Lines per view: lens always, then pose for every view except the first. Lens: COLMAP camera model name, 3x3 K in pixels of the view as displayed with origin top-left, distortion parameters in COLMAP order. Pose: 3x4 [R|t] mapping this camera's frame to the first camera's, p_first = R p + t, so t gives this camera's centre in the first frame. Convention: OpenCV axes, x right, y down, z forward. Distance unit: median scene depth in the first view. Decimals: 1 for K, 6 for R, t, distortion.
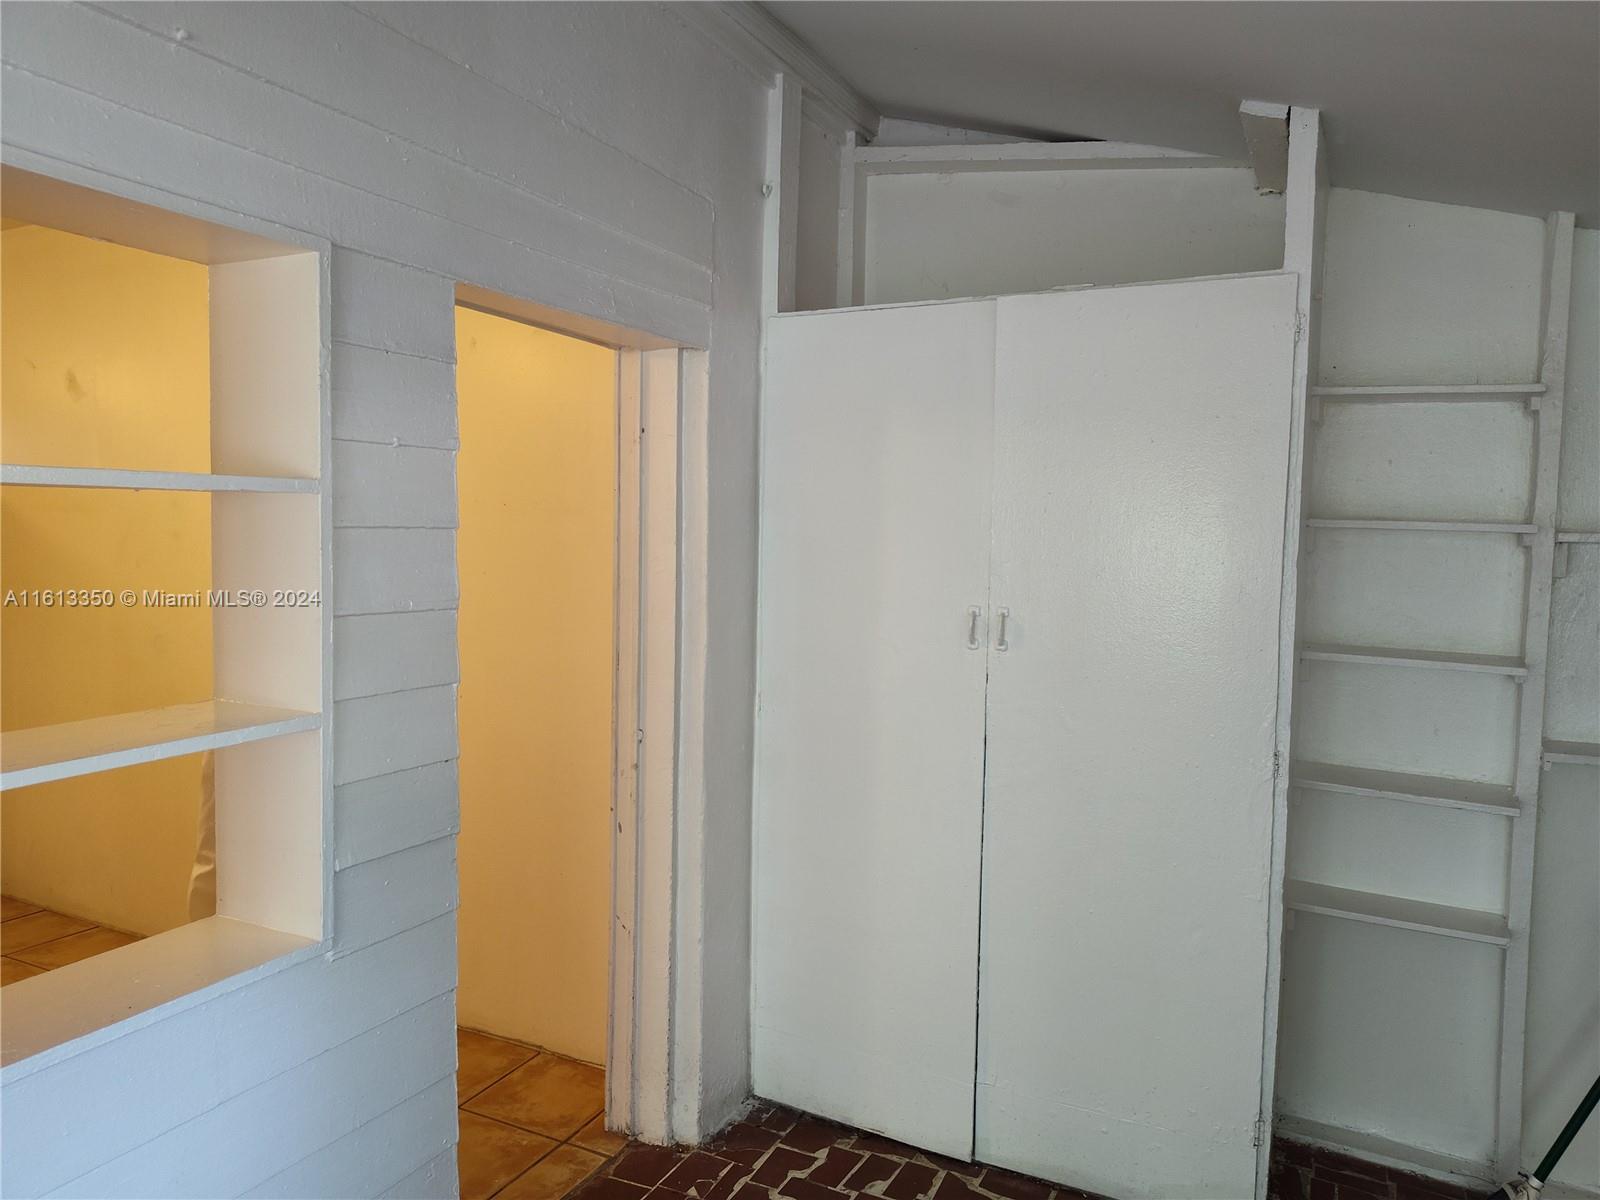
lens RADIAL K [[1081.7, 0, 787.6], [0, 1081.7, 588.8], [0, 0, 1]] dist [0.045685, -0.052350]
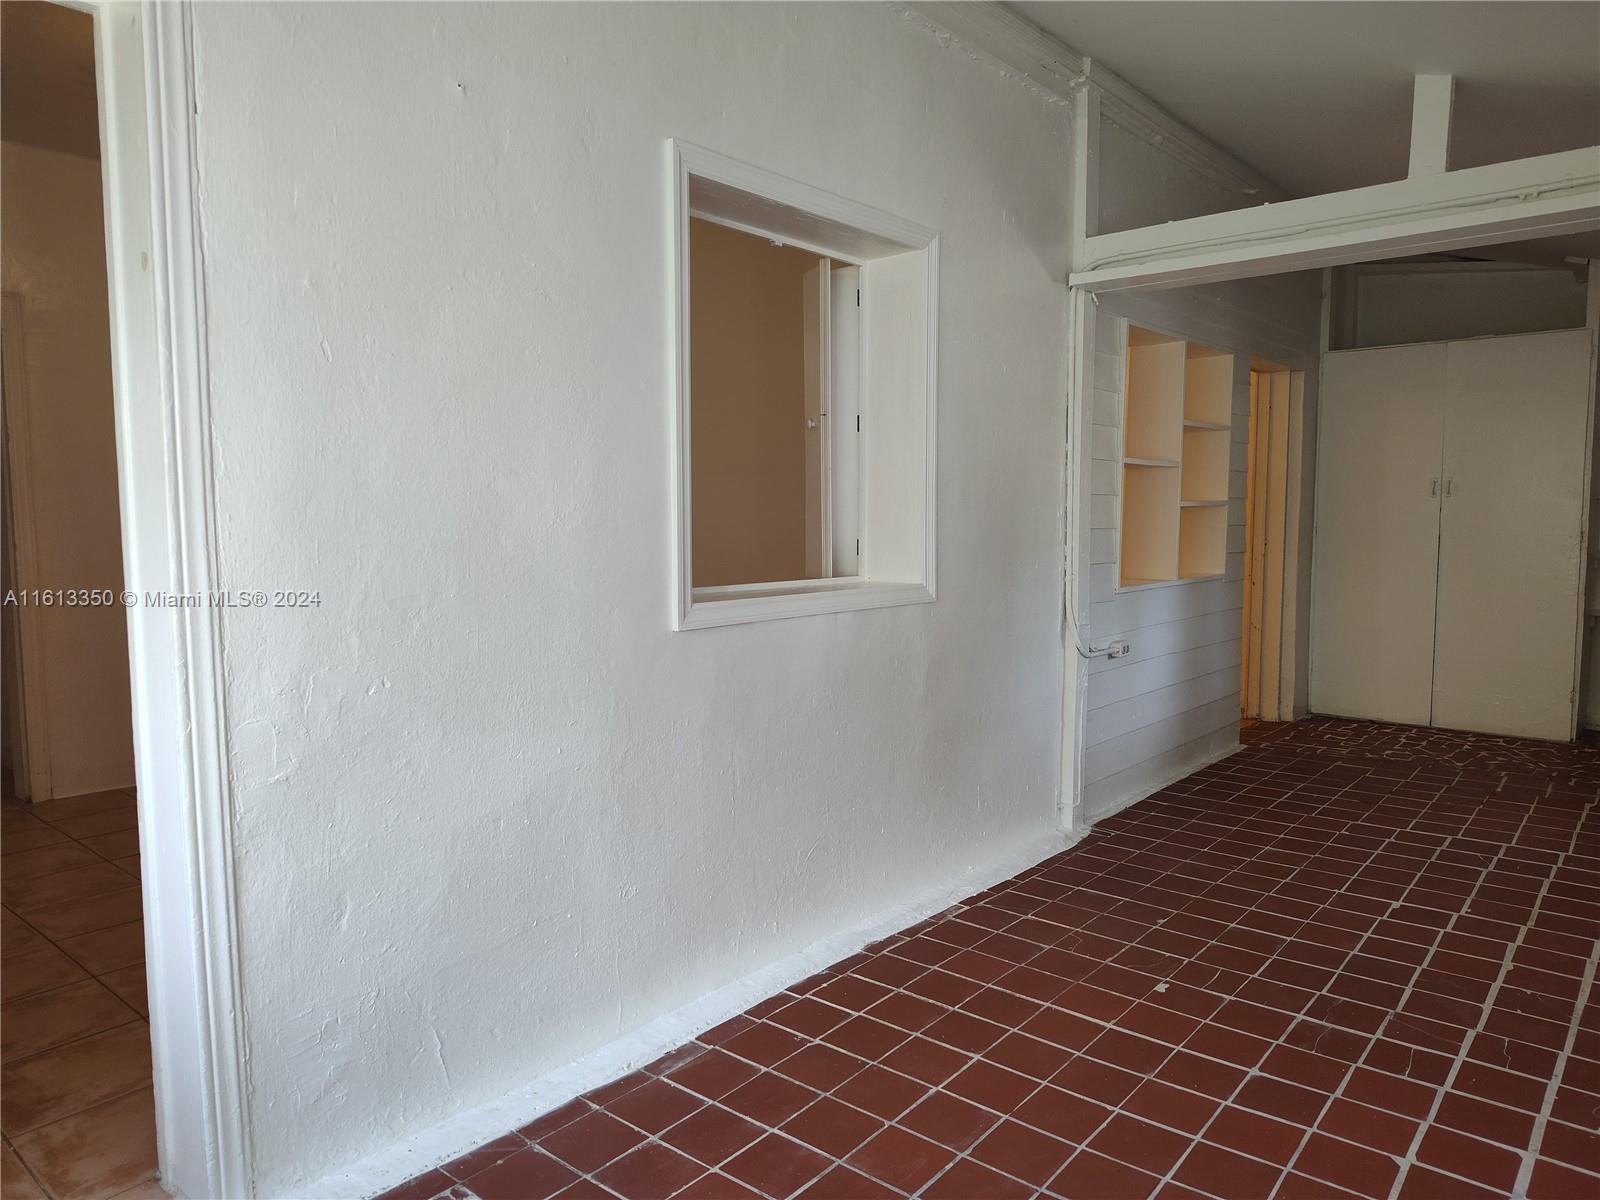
lens RADIAL K [[1091.0, 0, 800.0], [0, 1091.0, 600.0], [0, 0, 1]] dist [0.048501, -0.055792]
pose [[0.972986, -0.001497, -0.230861, -0.553063], [0.006065, 0.999800, 0.019082, 0.205460], [0.230786, -0.019966, 0.972800, -1.467558]]
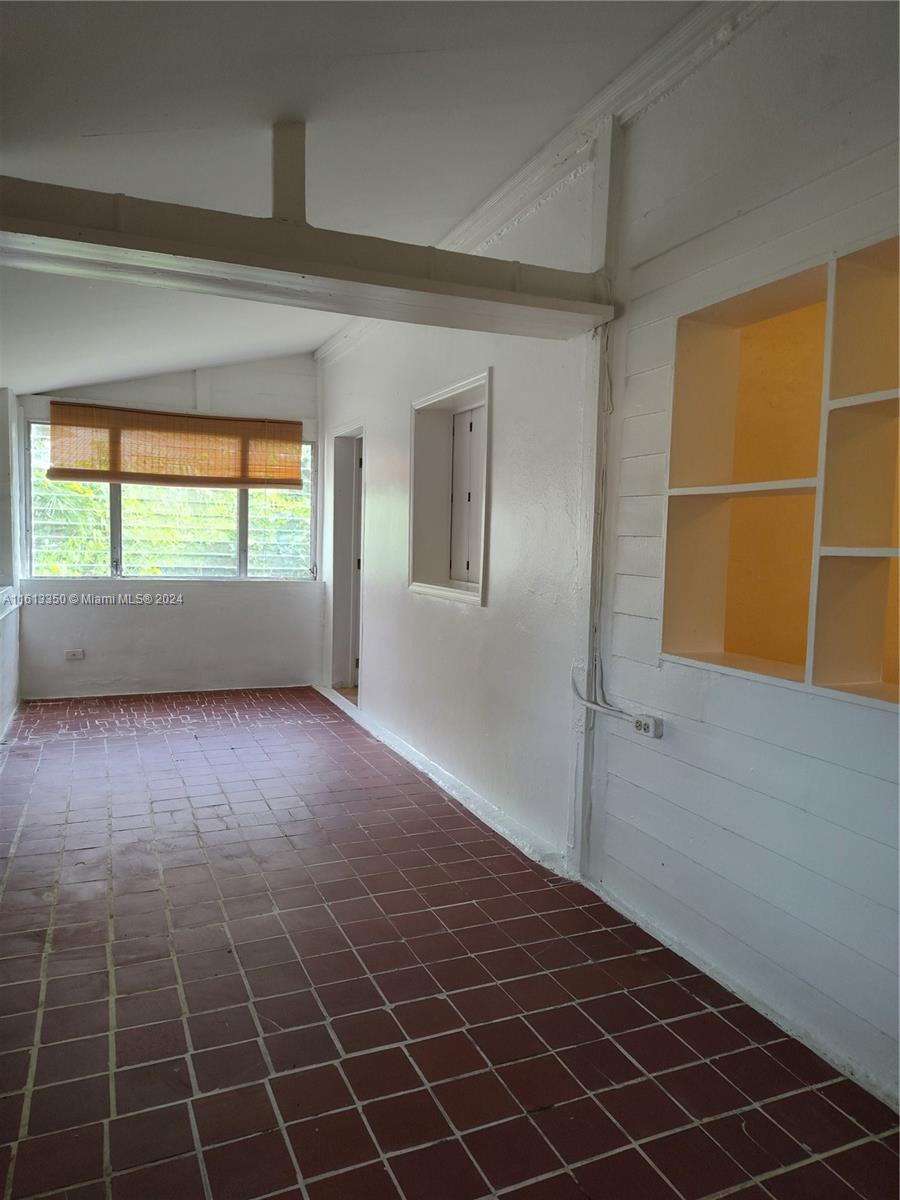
lens RADIAL K [[818.2, 0, 450.0], [0, 818.2, 600.0], [0, 0, 1]] dist [0.048501, -0.055792]
pose [[-0.645116, 0.022445, -0.763755, 0.440847], [-0.082892, 0.991613, 0.099156, 0.083747], [0.759575, 0.127276, -0.637845, 0.655971]]
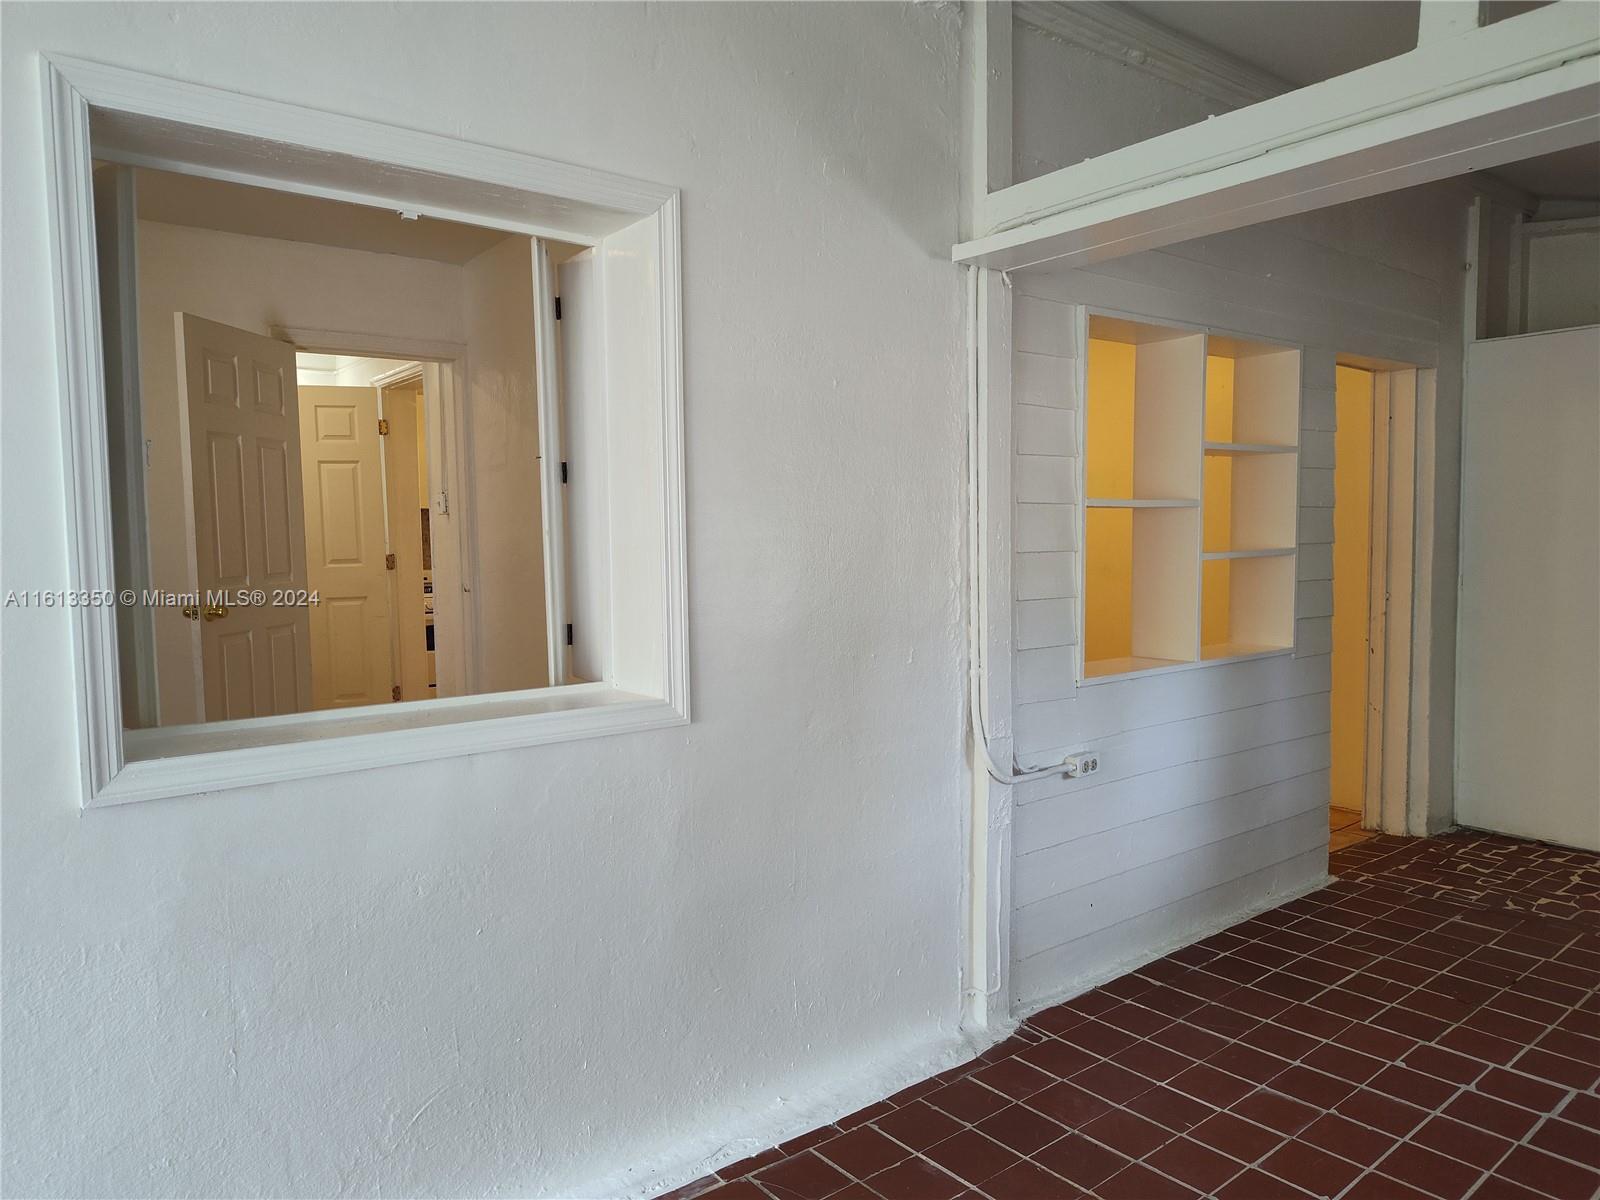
lens RADIAL K [[1091.0, 0, 800.0], [0, 1091.0, 600.0], [0, 0, 1]] dist [0.048501, -0.055792]
pose [[0.908957, -0.004137, -0.416870, -0.251489], [0.005072, 0.999986, 0.001134, 0.133626], [0.416860, -0.003145, 0.908965, -0.962581]]
